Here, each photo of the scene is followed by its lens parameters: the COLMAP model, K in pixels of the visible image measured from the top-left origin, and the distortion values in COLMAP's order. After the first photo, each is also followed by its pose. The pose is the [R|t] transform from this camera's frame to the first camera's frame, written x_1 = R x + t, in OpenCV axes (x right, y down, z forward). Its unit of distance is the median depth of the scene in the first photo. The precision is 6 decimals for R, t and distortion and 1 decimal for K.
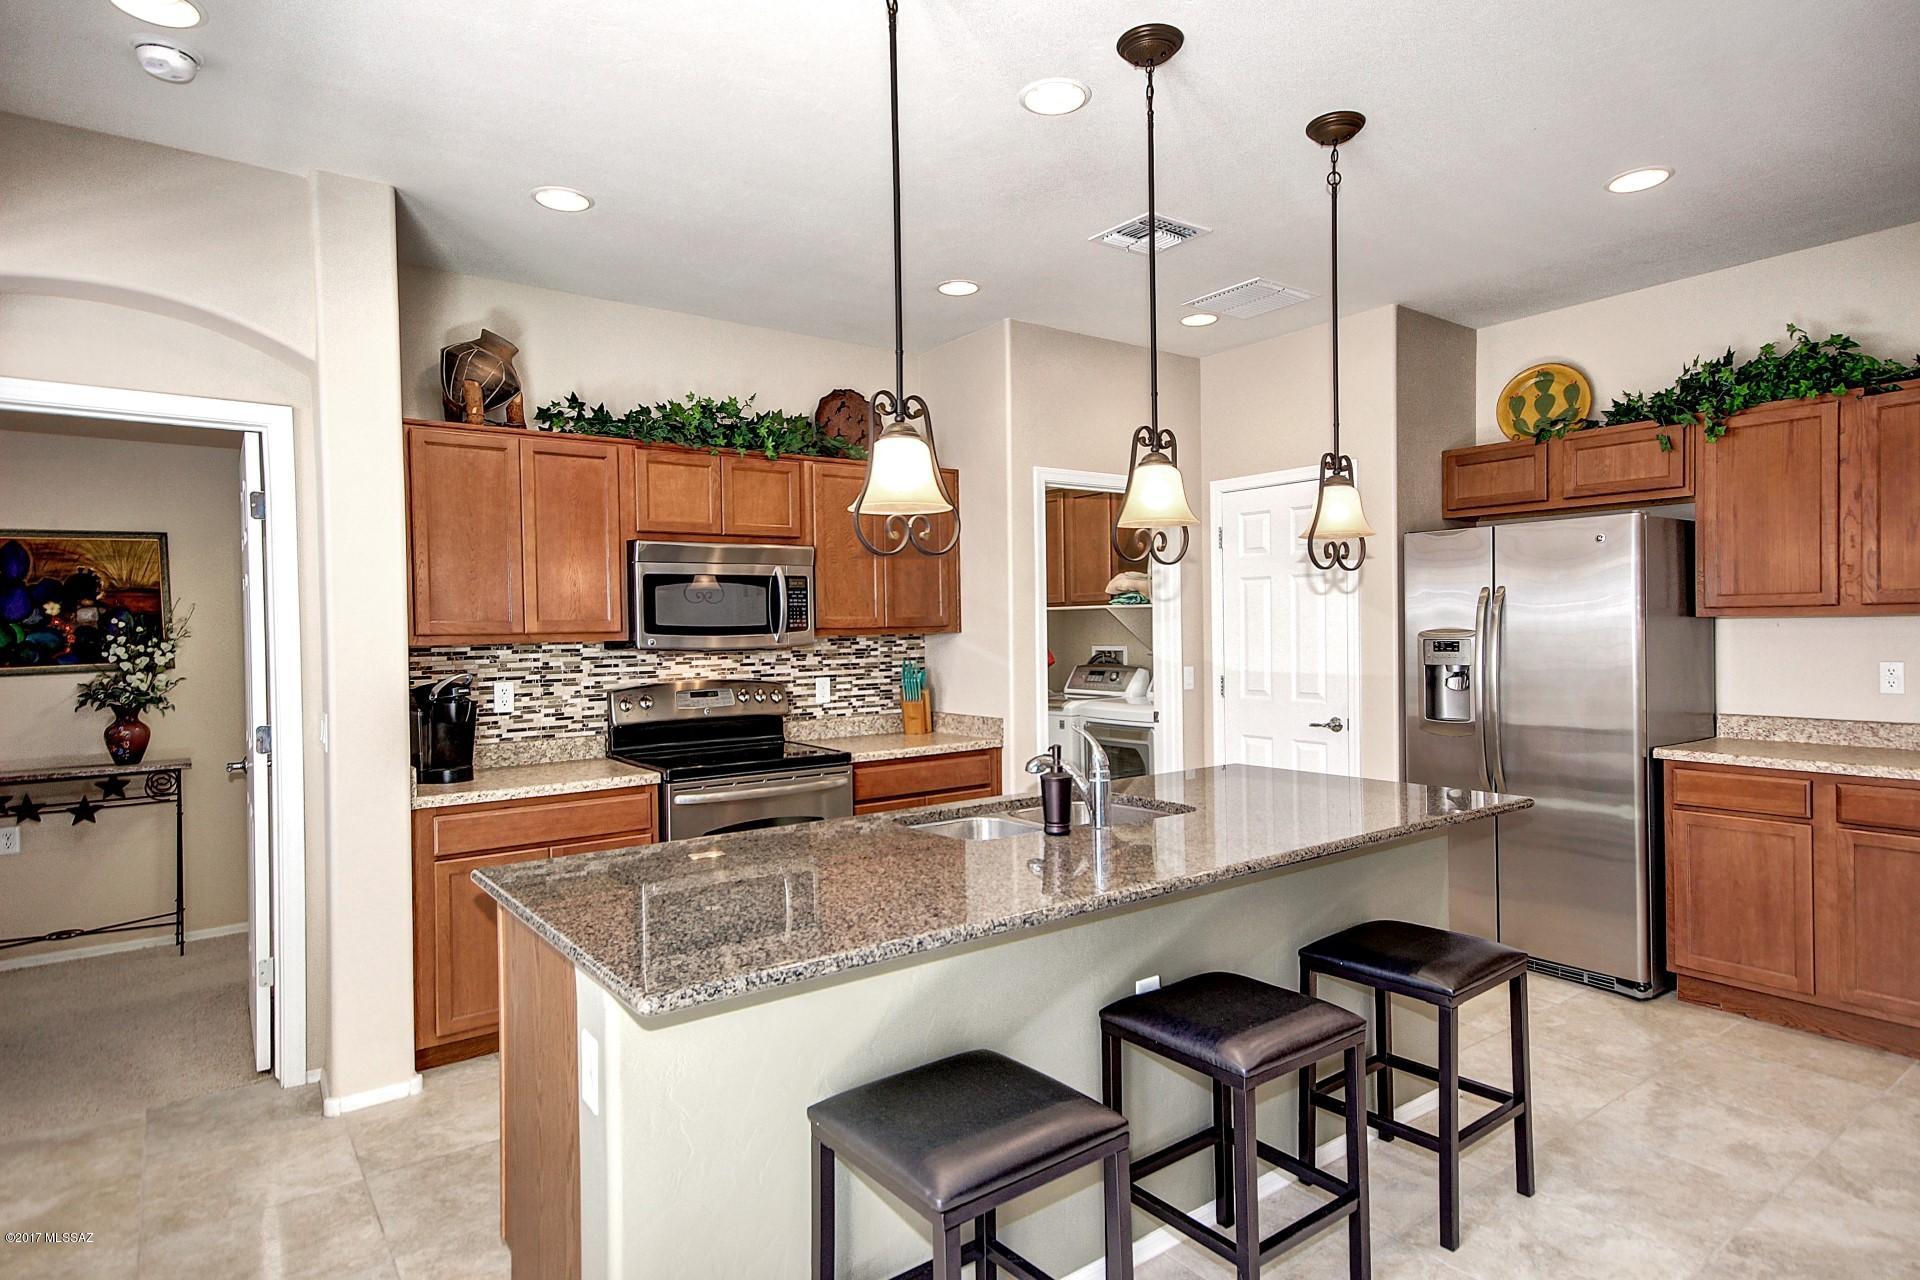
lens RADIAL K [[1062.0, 0, 965.9], [0, 1062.0, 635.7], [0, 0, 1]] dist [0.011738, 0.000915]
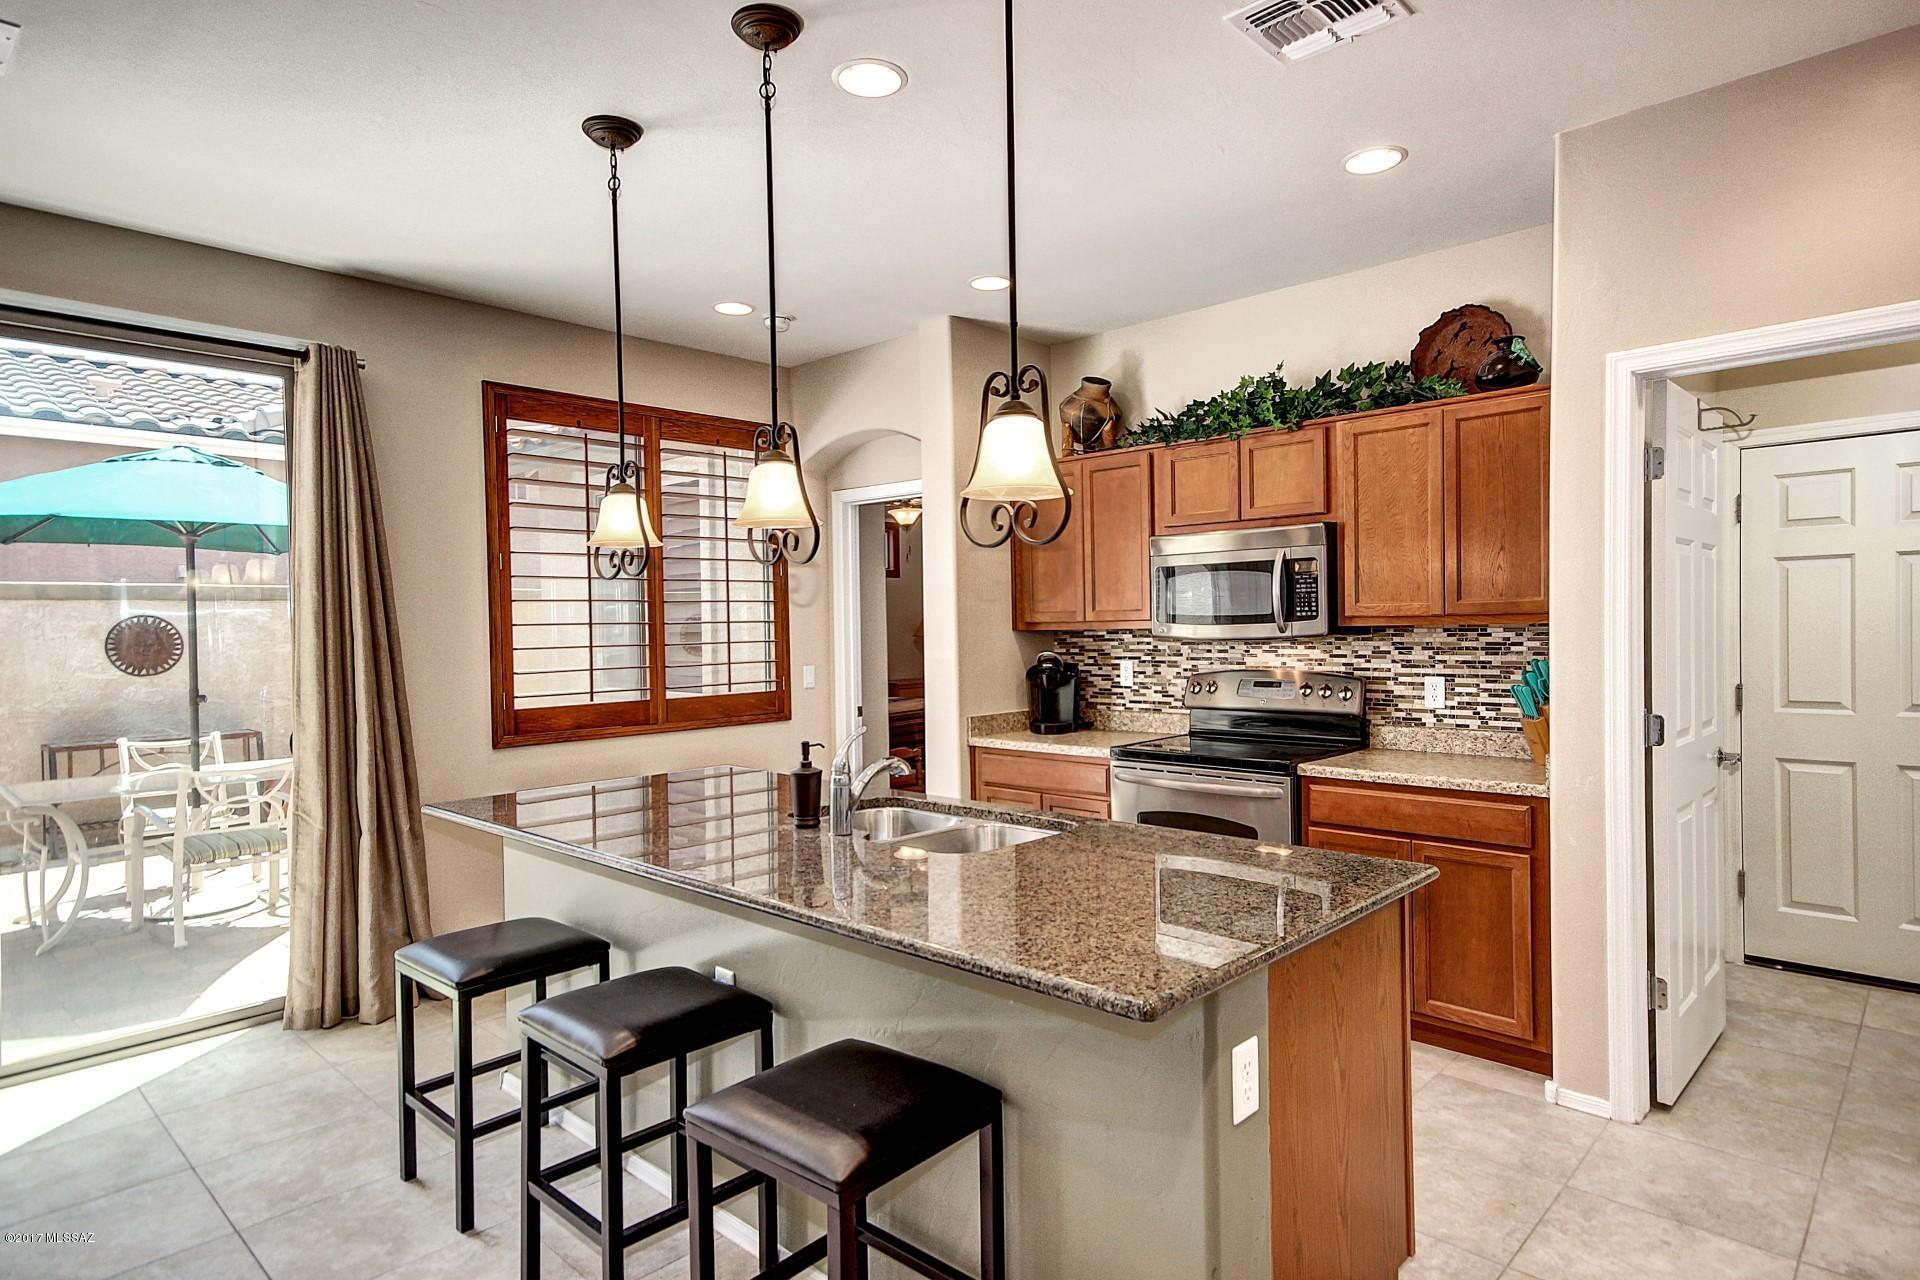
lens RADIAL K [[1062.0, 0, 965.9], [0, 1062.0, 635.7], [0, 0, 1]] dist [0.011738, 0.000915]
pose [[0.173583, 0.022873, -0.984554, 0.675022], [0.002401, 0.999717, 0.023649, -0.012949], [0.984816, -0.006469, 0.173479, 0.577544]]
